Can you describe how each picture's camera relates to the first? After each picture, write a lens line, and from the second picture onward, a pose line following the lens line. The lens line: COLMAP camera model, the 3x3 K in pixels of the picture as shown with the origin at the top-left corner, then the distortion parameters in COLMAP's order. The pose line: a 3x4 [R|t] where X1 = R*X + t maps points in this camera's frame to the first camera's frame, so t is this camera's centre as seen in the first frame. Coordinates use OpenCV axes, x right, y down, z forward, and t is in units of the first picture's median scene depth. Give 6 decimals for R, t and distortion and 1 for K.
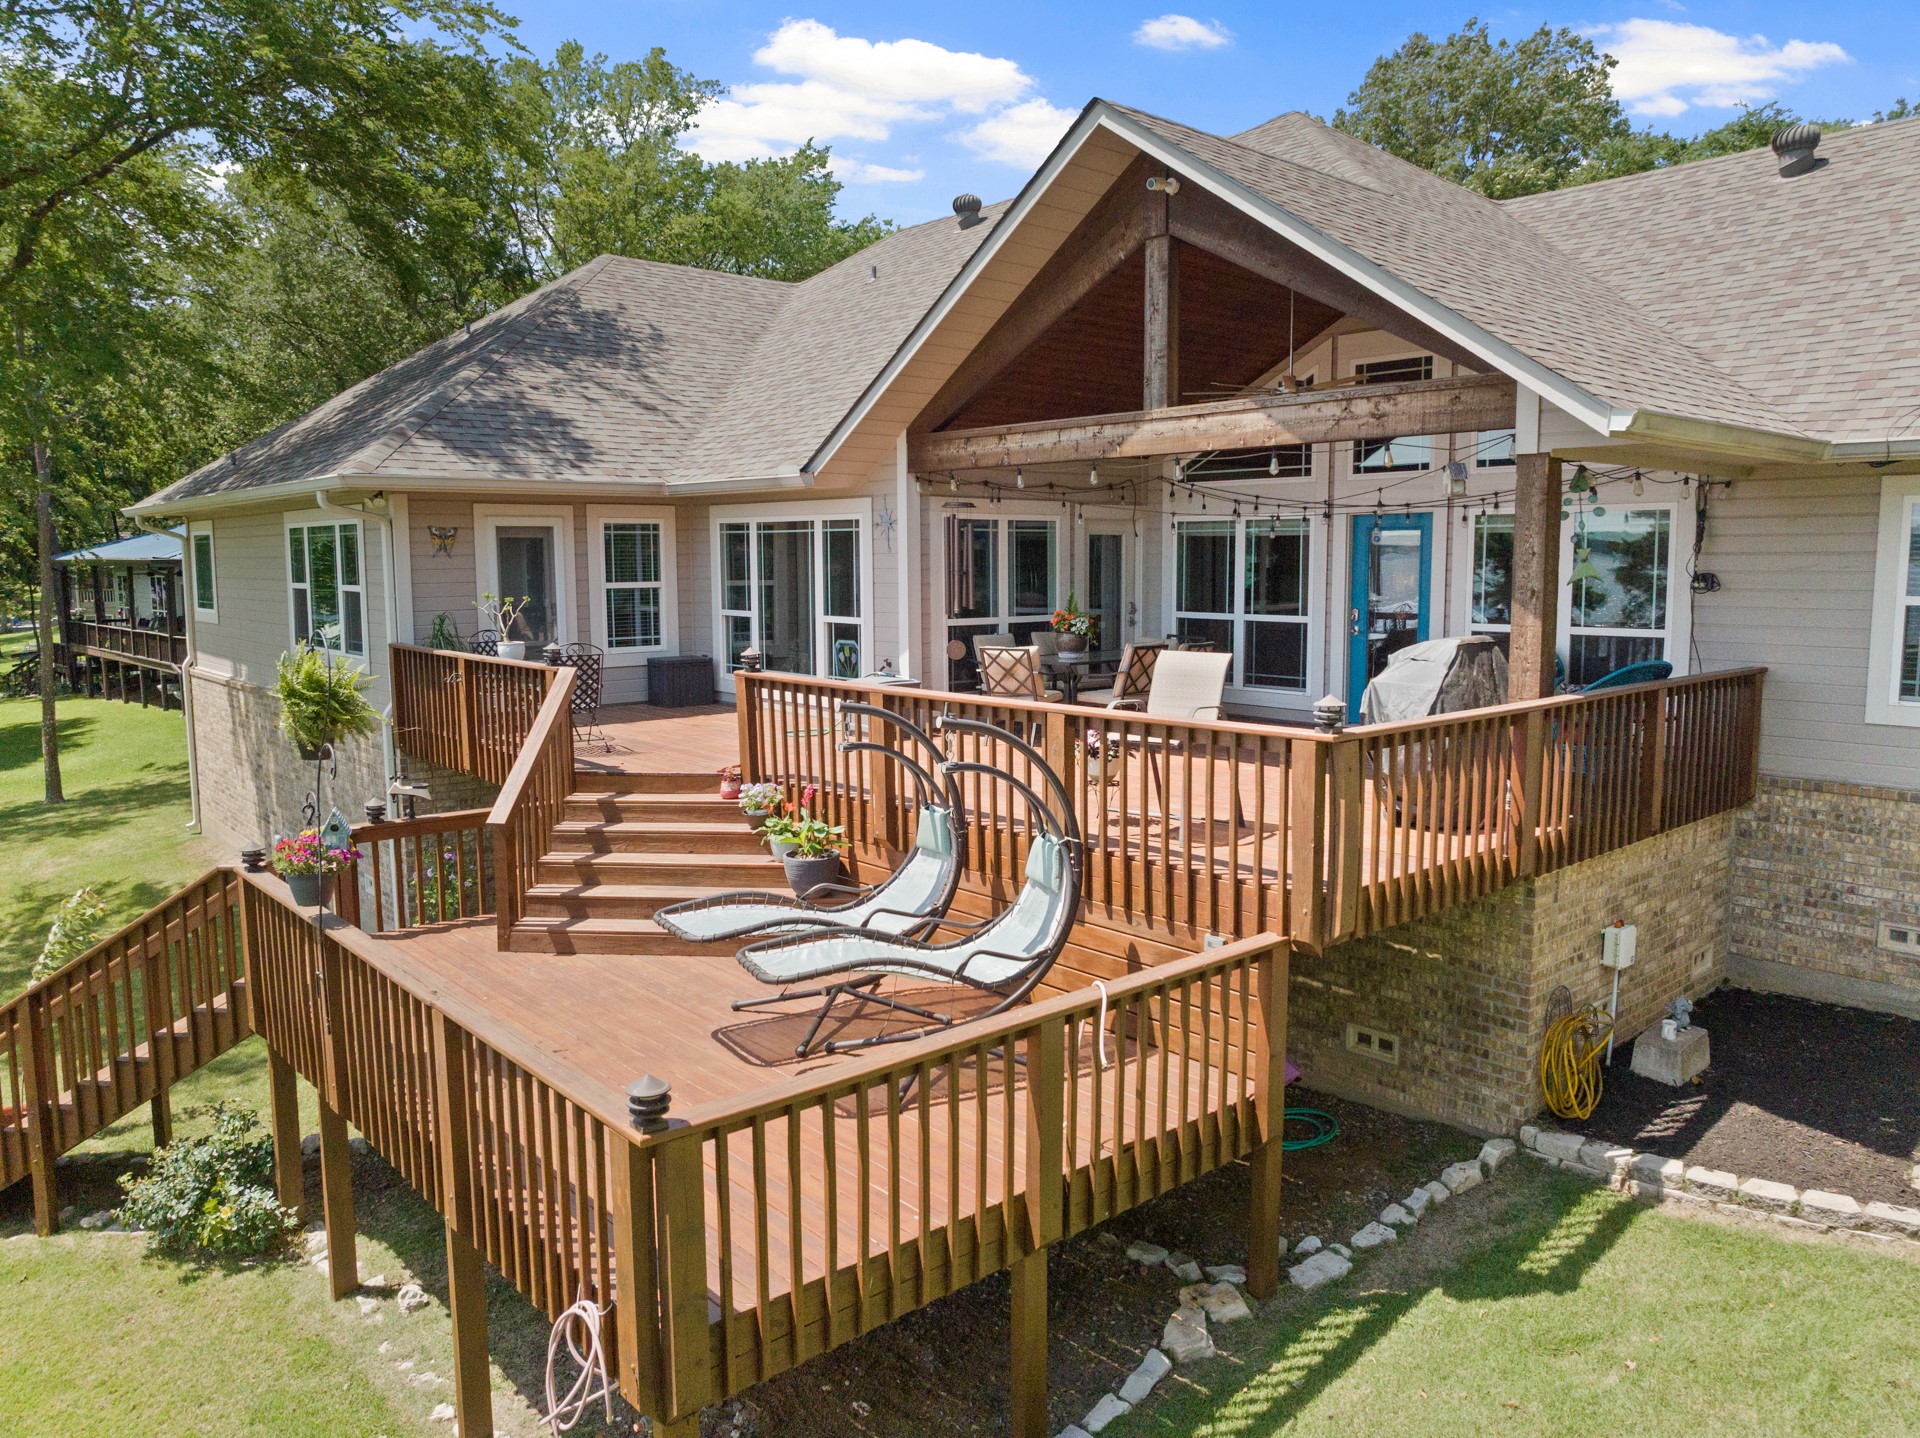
lens RADIAL K [[1337.1, 0, 960.0], [0, 1337.1, 719.0], [0, 0, 1]] dist [-0.038810, 0.006890]
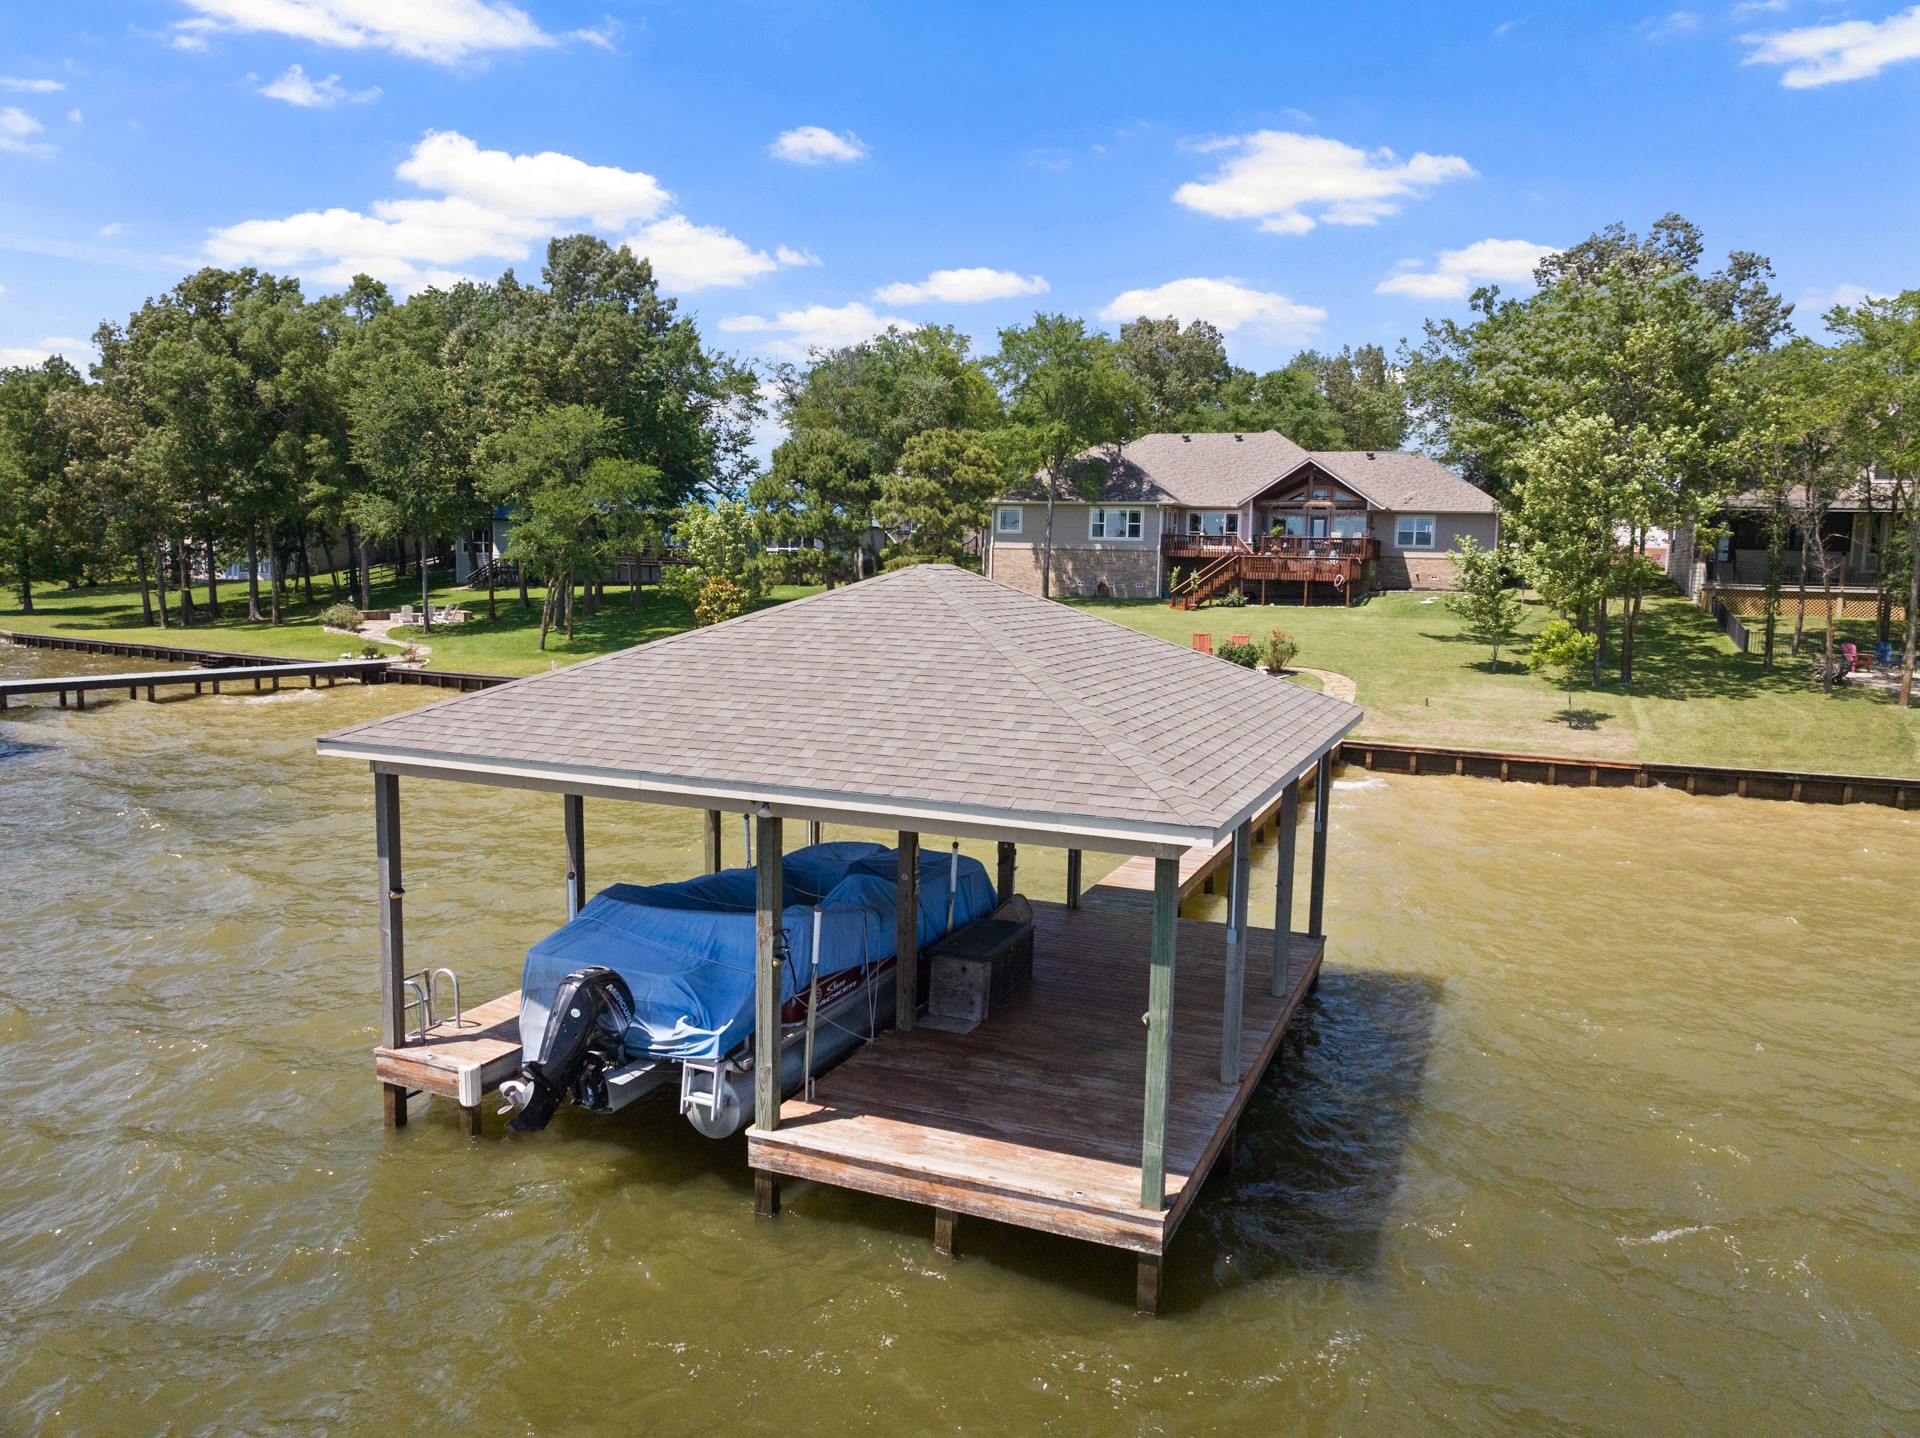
lens RADIAL K [[1337.1, 0, 960.0], [0, 1337.1, 719.0], [0, 0, 1]] dist [-0.038810, 0.006890]
pose [[0.897568, -0.024294, 0.440206, -4.606128], [0.024315, 0.999689, 0.005593, 0.823168], [-0.440205, 0.005683, 0.897879, -4.430481]]
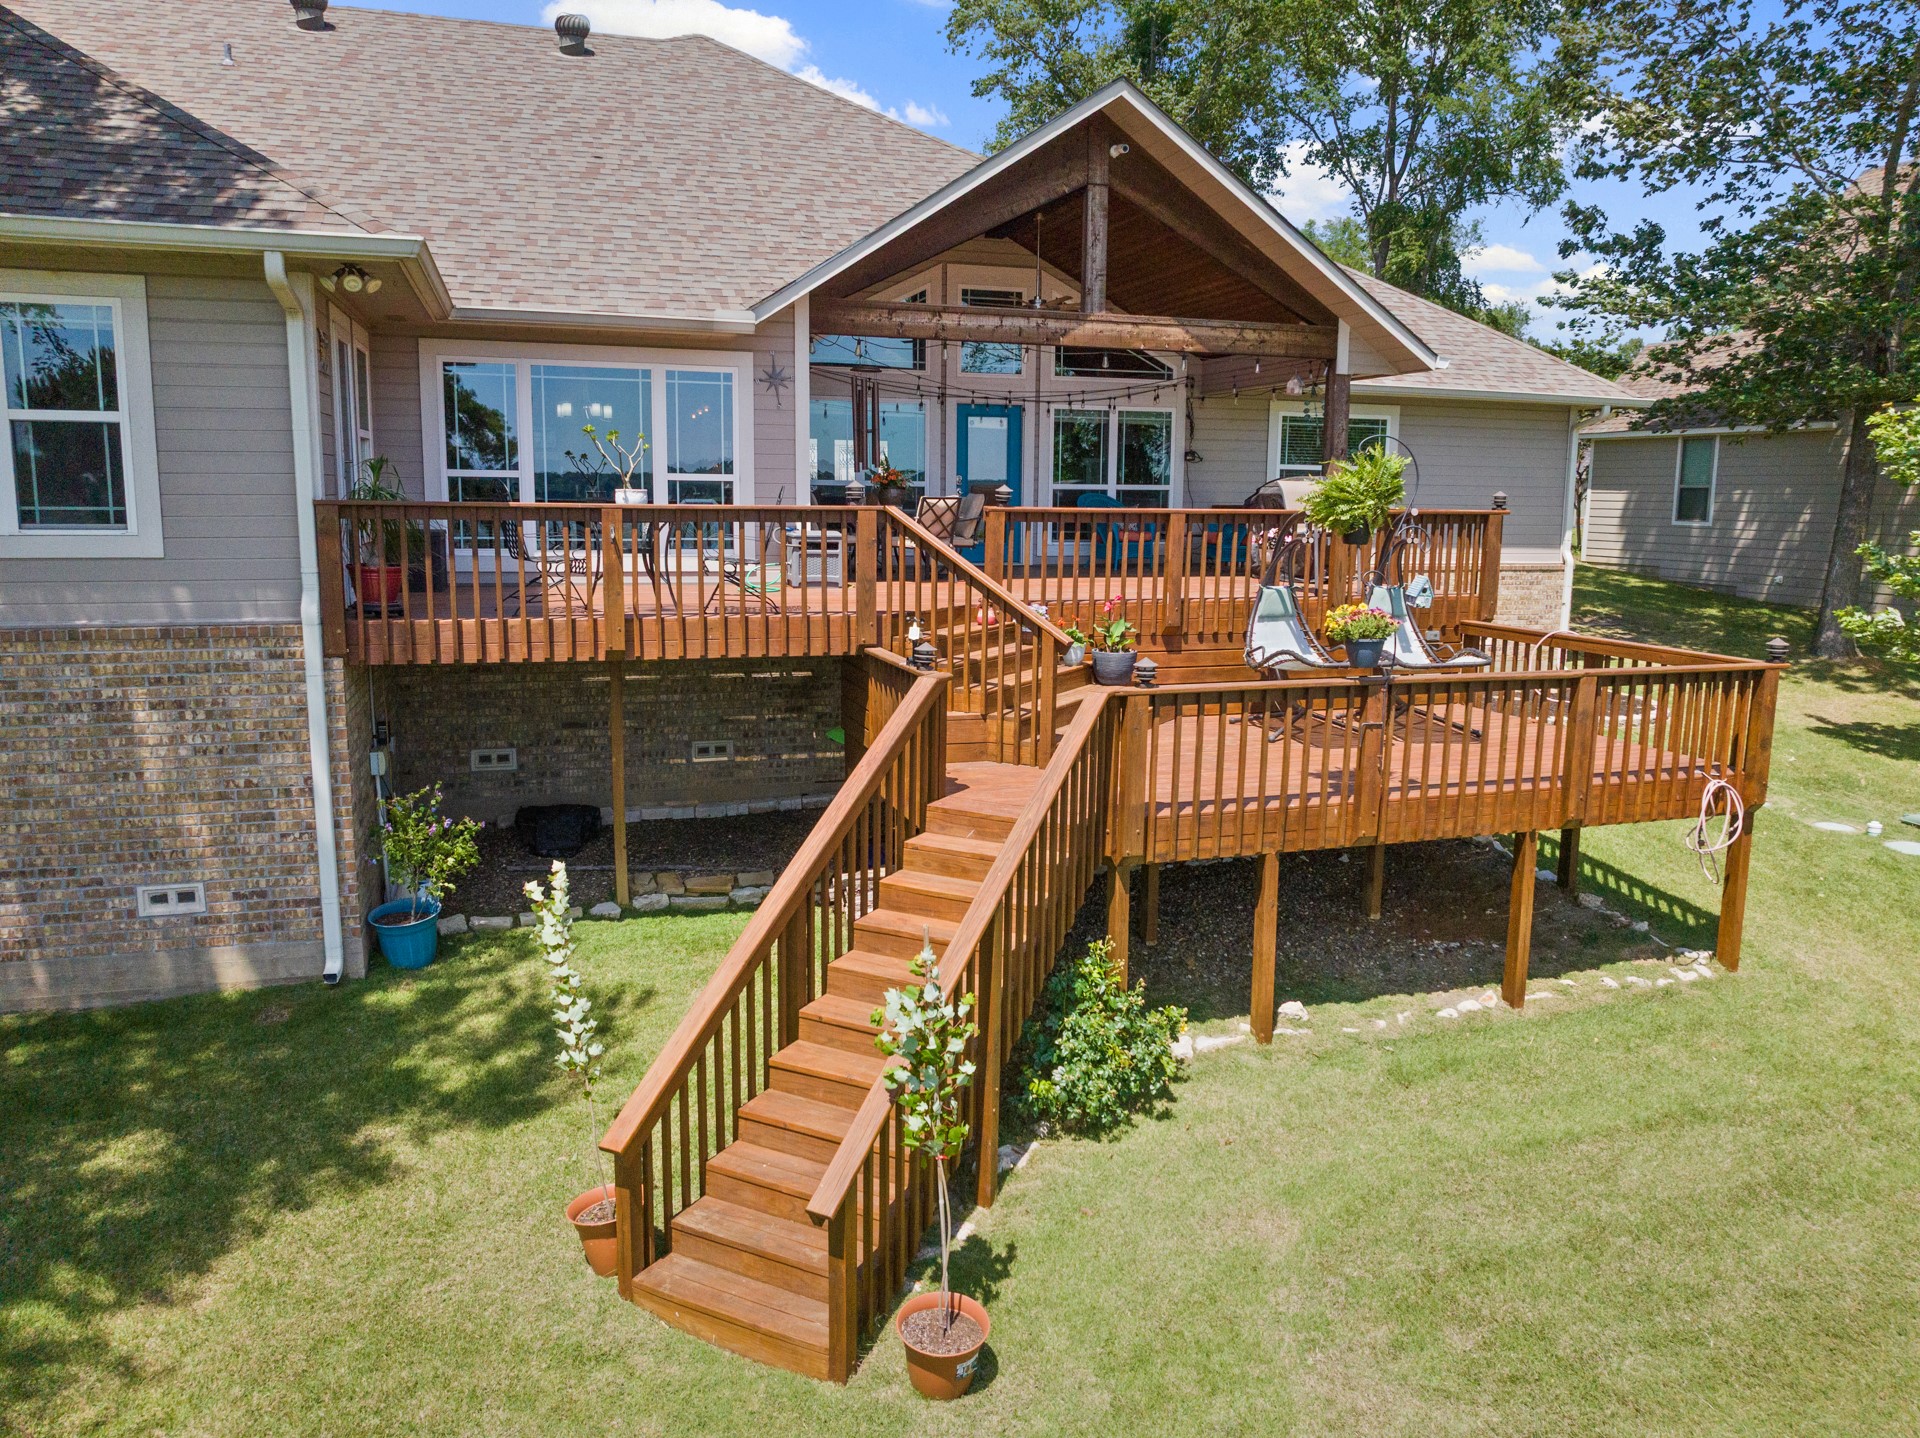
lens RADIAL K [[1337.1, 0, 960.0], [0, 1337.1, 719.0], [0, 0, 1]] dist [-0.038810, 0.006890]
pose [[0.406893, -0.141250, 0.902489, -1.223502], [0.097751, 0.989032, 0.110724, 0.013168], [-0.908231, 0.043166, 0.416238, 0.594186]]
